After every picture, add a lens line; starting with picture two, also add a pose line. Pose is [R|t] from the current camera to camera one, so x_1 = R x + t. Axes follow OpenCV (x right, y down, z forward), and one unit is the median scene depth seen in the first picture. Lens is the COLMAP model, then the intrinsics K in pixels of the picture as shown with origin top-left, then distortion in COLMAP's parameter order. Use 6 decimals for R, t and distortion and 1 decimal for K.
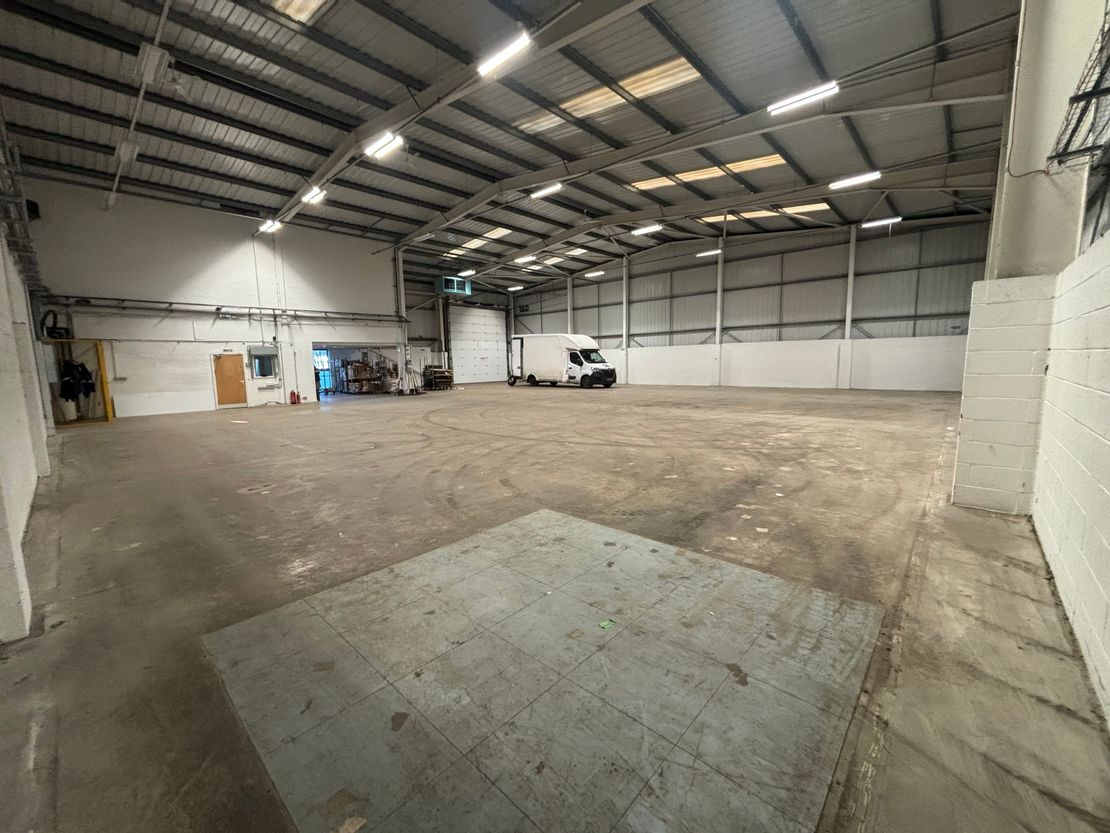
lens RADIAL K [[448.1, 0, 559.6], [0, 448.1, 415.6], [0, 0, 1]] dist [0.003182, -0.001371]
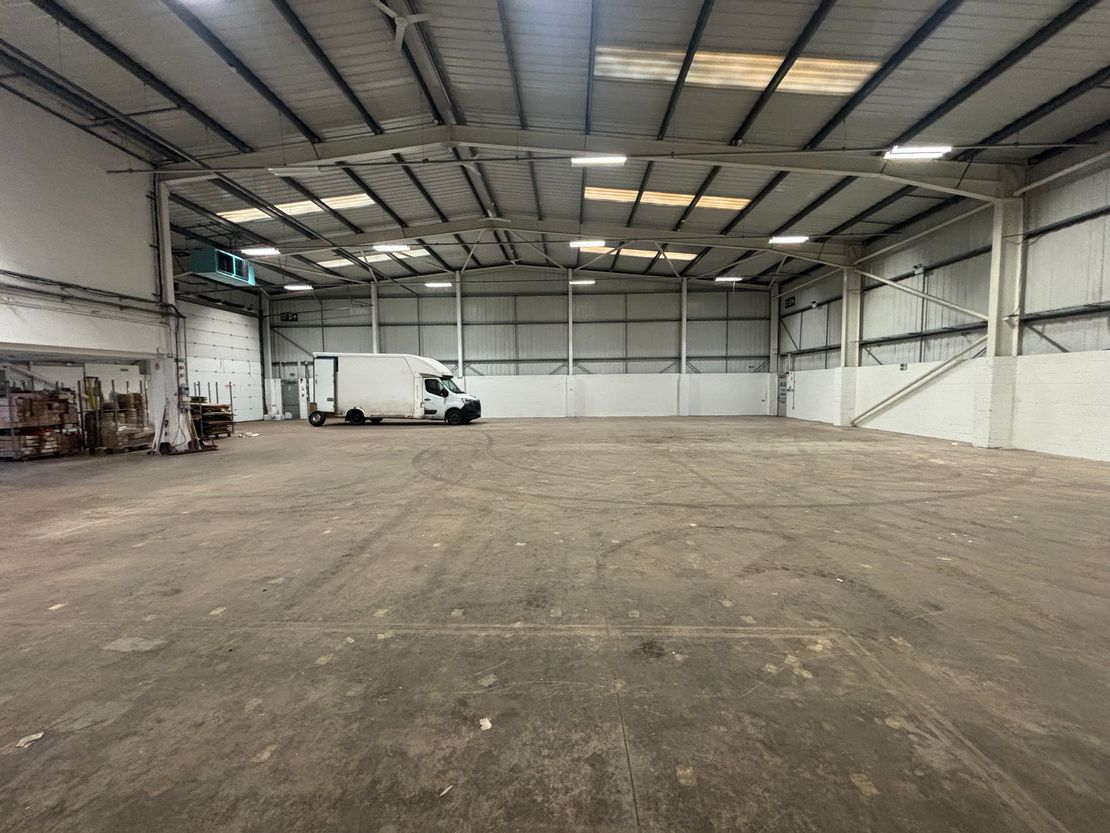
lens RADIAL K [[448.1, 0, 558.4], [0, 448.1, 413.9], [0, 0, 1]] dist [0.003182, -0.001371]
pose [[0.765061, -0.025958, 0.643434, -0.307787], [0.074764, 0.996011, -0.048714, -0.028172], [-0.639603, 0.085375, 0.763950, 0.277395]]
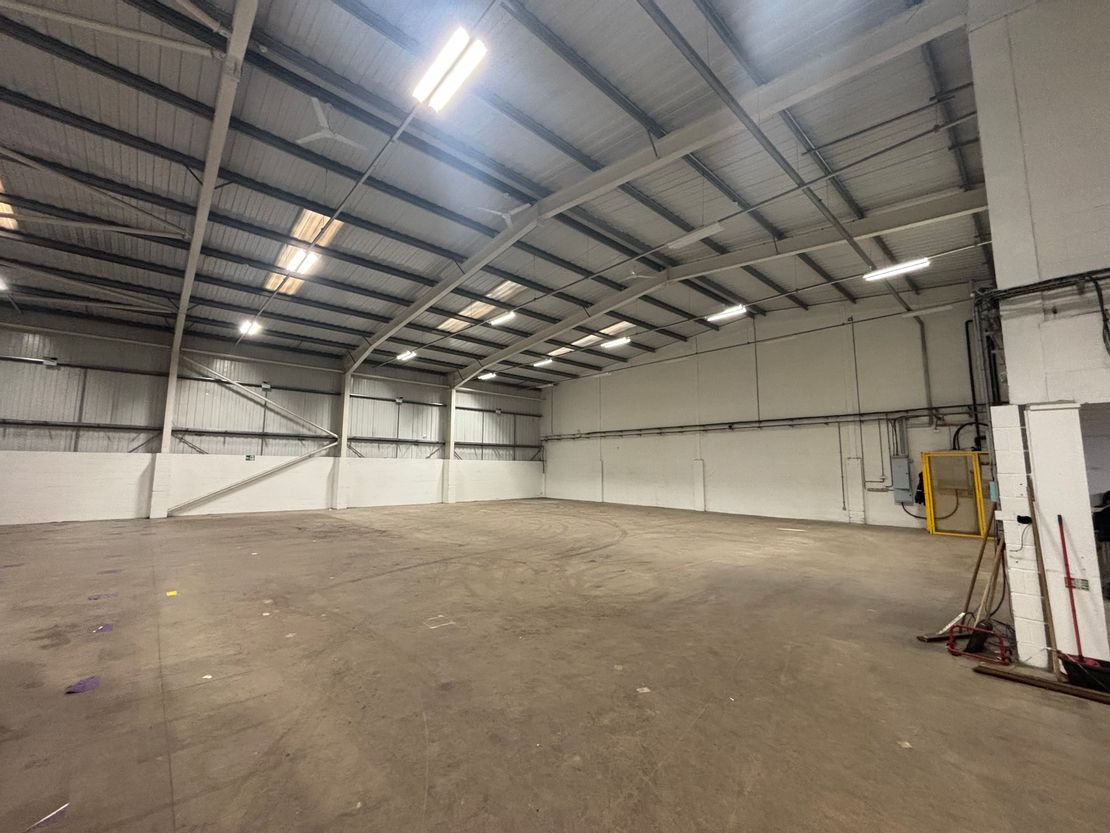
lens RADIAL K [[448.1, 0, 551.5], [0, 448.1, 415.7], [0, 0, 1]] dist [0.003182, -0.001371]
pose [[-0.993517, 0.023984, 0.111128, -0.151248], [0.024381, 0.999700, 0.002215, -0.145616], [-0.111042, 0.004910, -0.993804, 1.123910]]
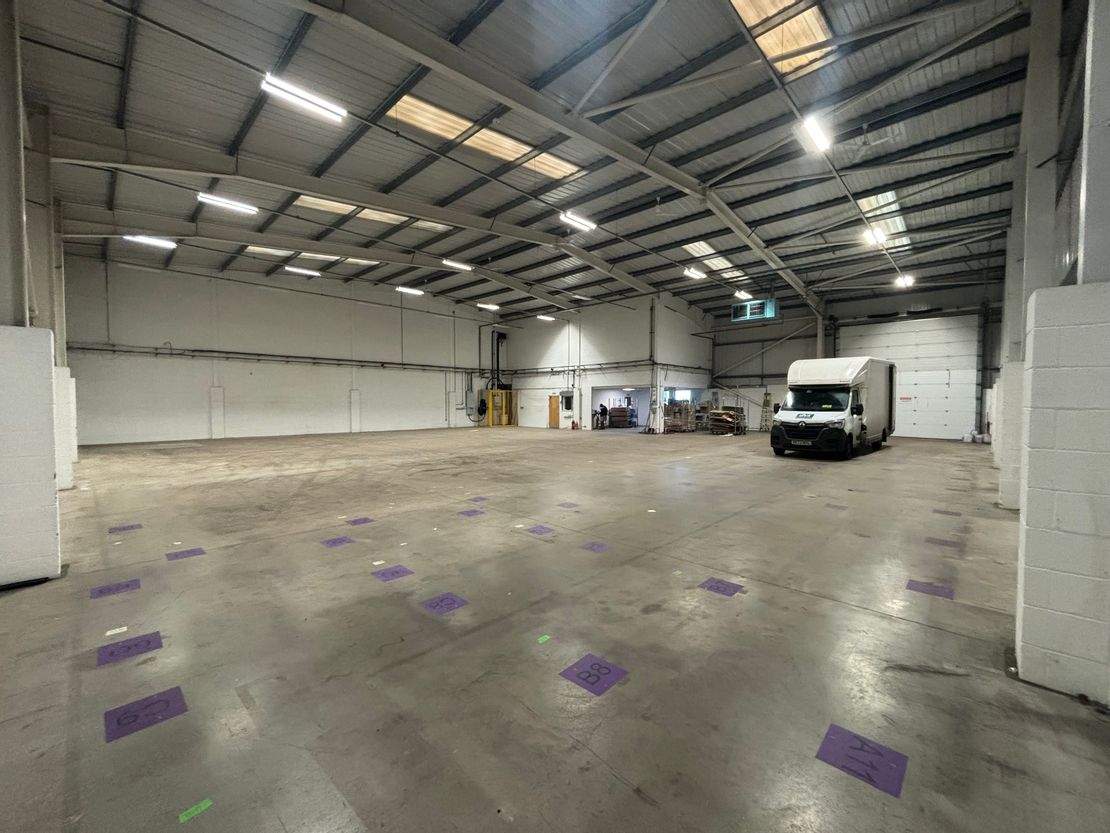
lens RADIAL K [[448.1, 0, 549.0], [0, 448.1, 416.2], [0, 0, 1]] dist [0.003182, -0.001371]
pose [[-0.044566, 0.051826, -0.997661, 0.649074], [-0.122983, 0.990773, 0.056961, -0.106220], [0.991408, 0.125234, -0.037781, 0.728870]]
